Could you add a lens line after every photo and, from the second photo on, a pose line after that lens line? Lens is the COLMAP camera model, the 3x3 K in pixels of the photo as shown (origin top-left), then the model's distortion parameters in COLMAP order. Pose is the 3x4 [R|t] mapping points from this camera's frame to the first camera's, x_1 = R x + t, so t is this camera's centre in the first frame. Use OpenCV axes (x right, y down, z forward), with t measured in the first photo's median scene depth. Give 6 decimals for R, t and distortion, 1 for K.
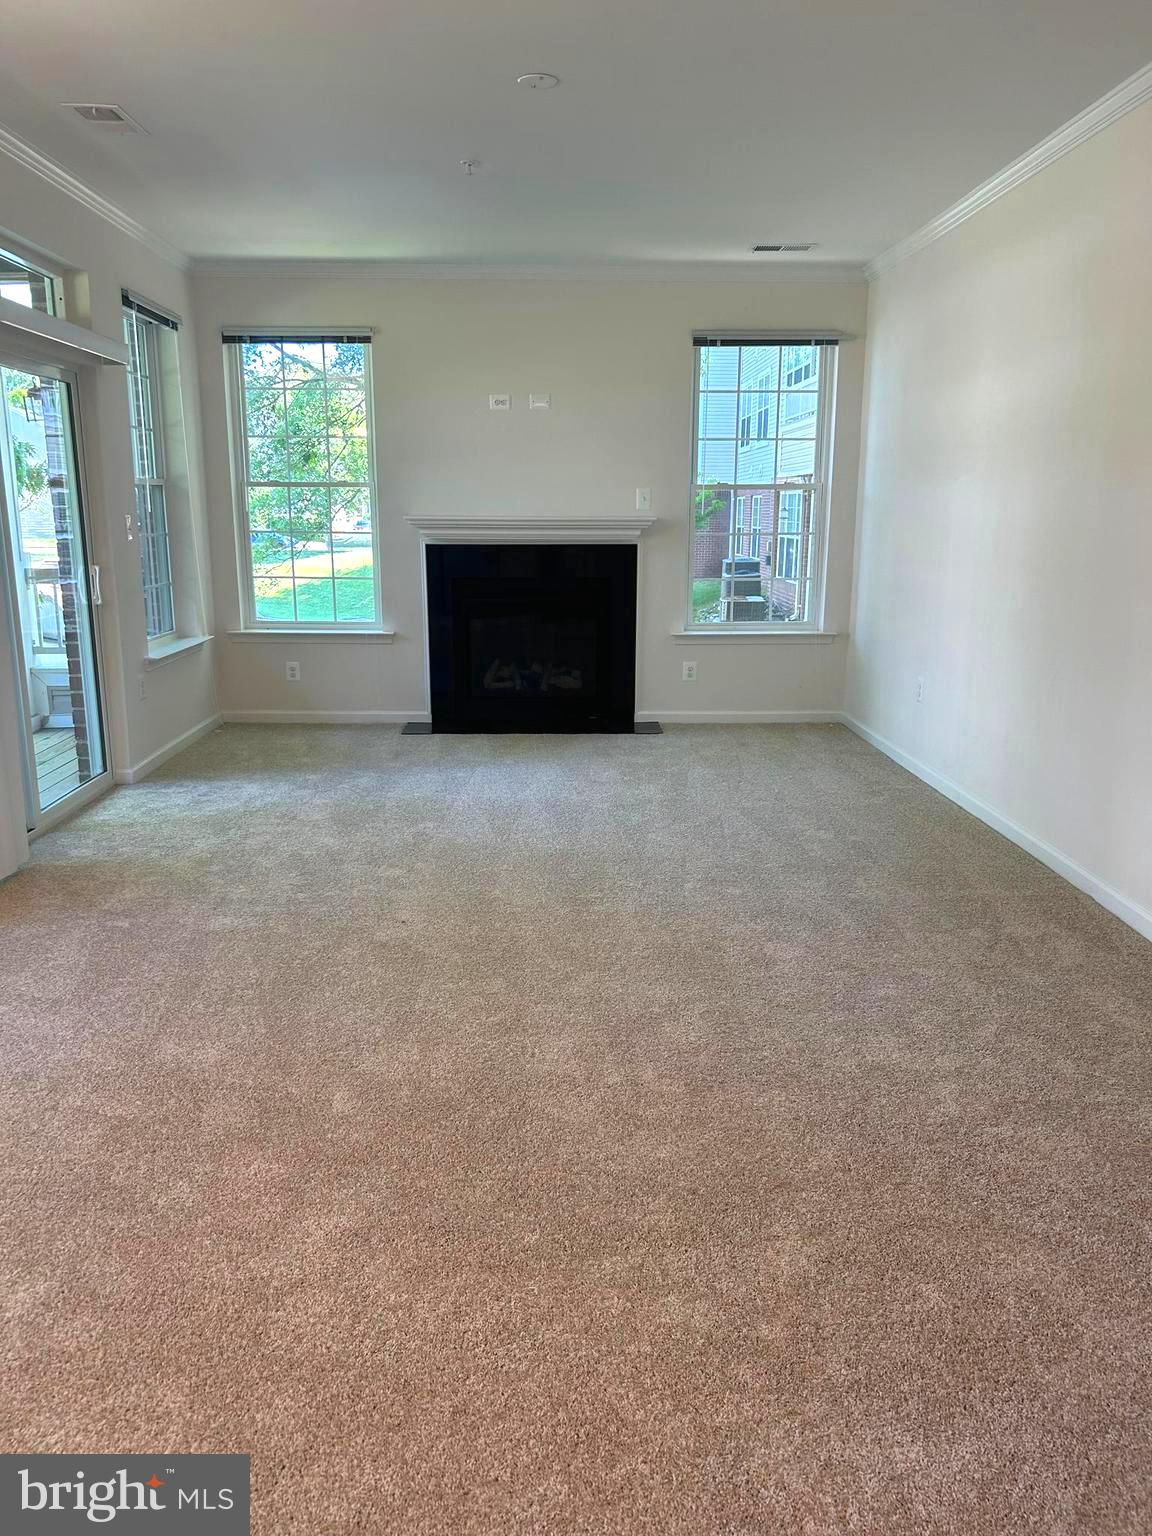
lens RADIAL K [[1174.7, 0, 570.0], [0, 1174.7, 775.1], [0, 0, 1]] dist [0.040548, -0.046710]
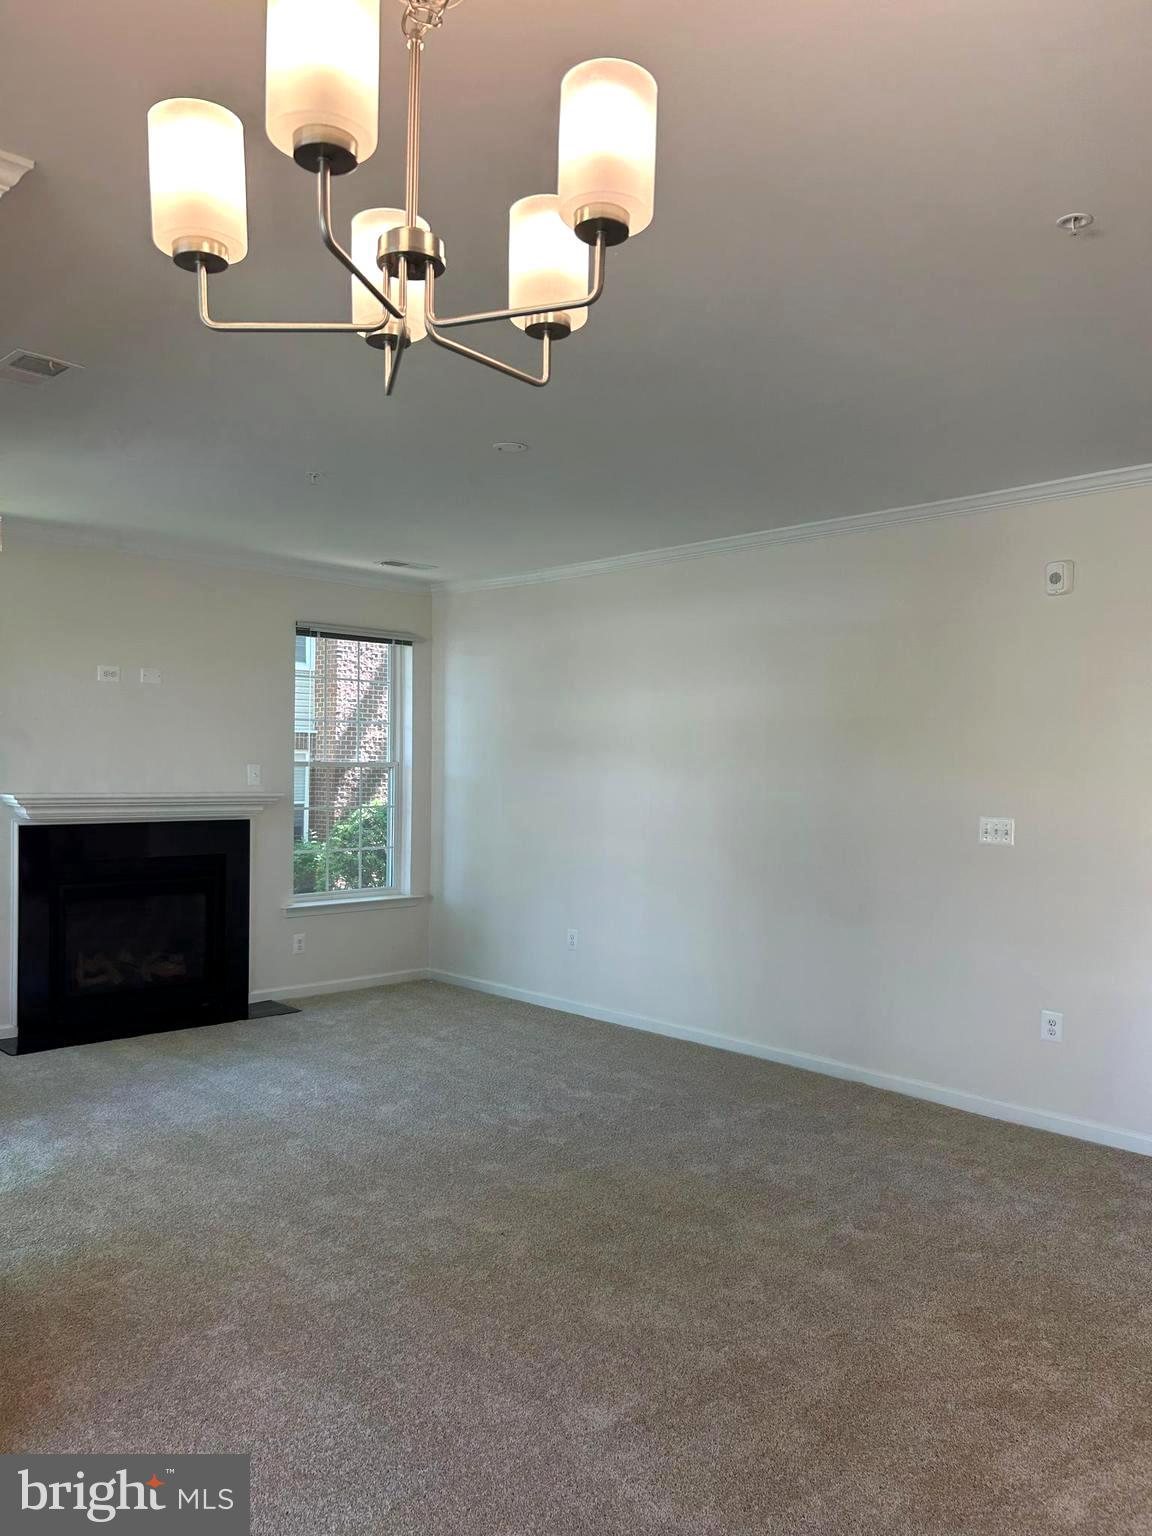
lens RADIAL K [[1174.7, 0, 565.2], [0, 1174.7, 769.1], [0, 0, 1]] dist [0.040548, -0.046710]
pose [[0.730597, 0.006444, 0.682778, -0.436014], [0.136472, 0.978401, -0.155263, -0.050294], [-0.669032, 0.206615, 0.713938, 0.113709]]
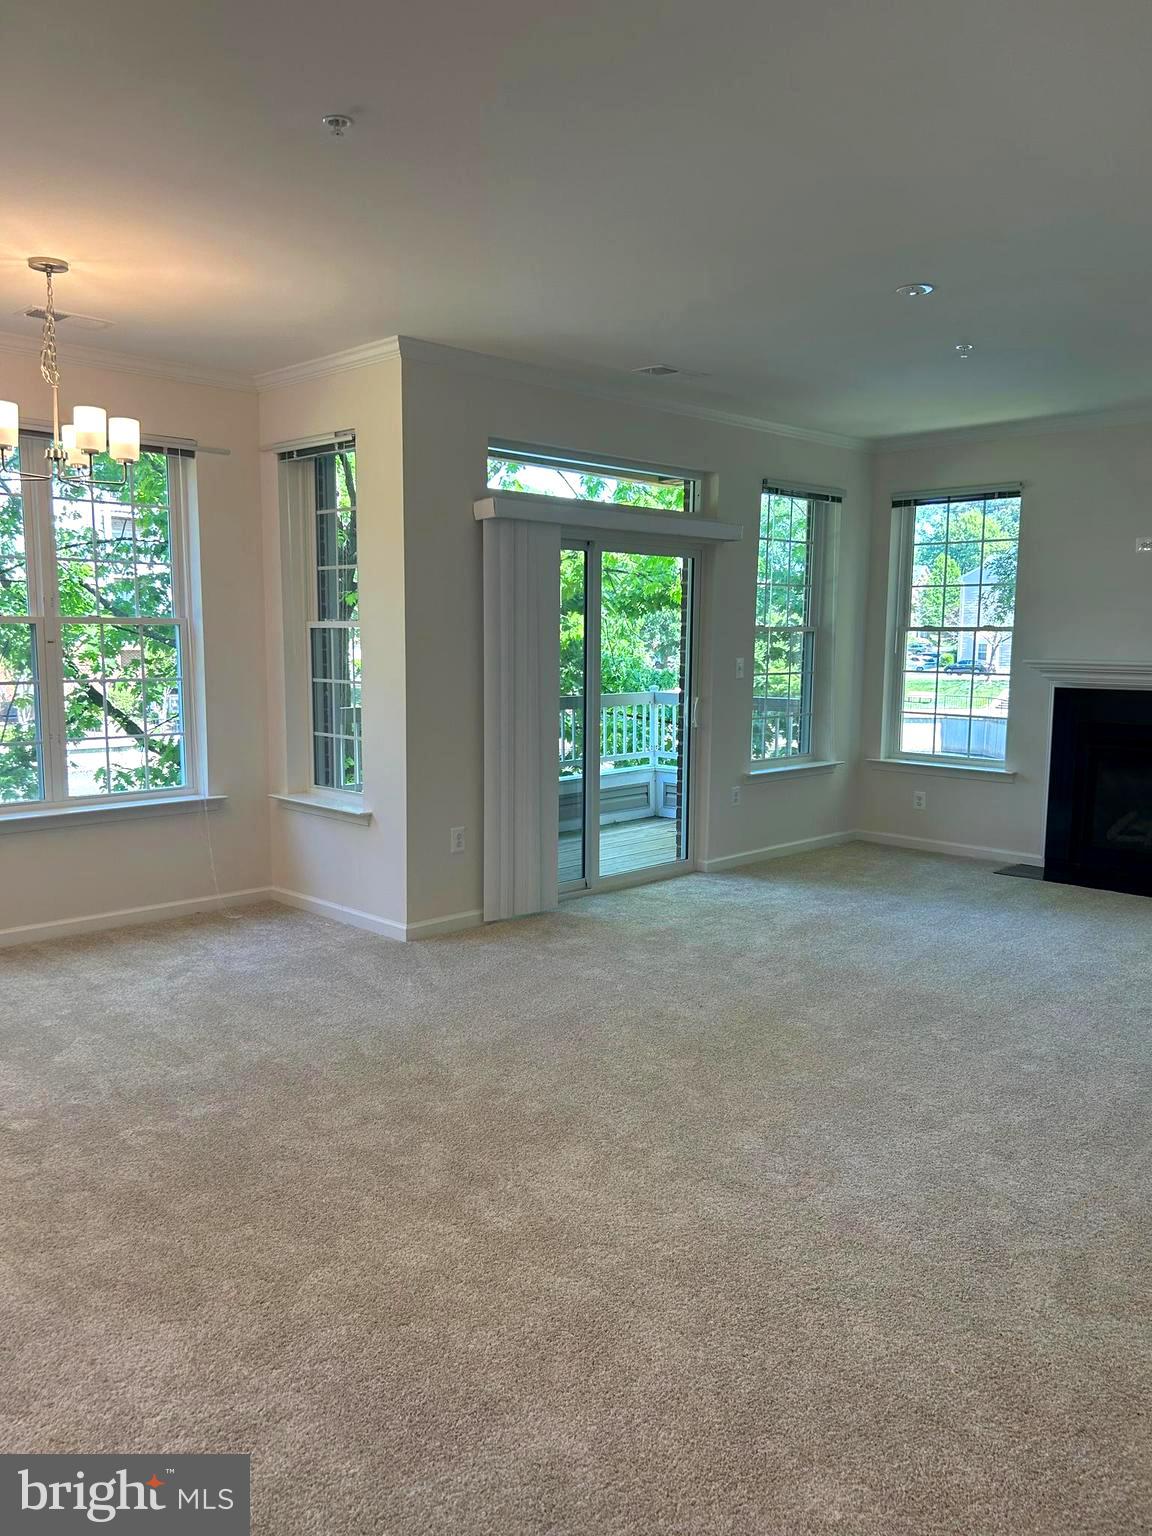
lens RADIAL K [[1174.7, 0, 563.7], [0, 1174.7, 763.9], [0, 0, 1]] dist [0.040548, -0.046710]
pose [[0.670687, 0.082999, -0.737082, 0.350920], [-0.167650, 0.984967, -0.041635, -0.023352], [0.722546, 0.151496, 0.674520, 0.044630]]
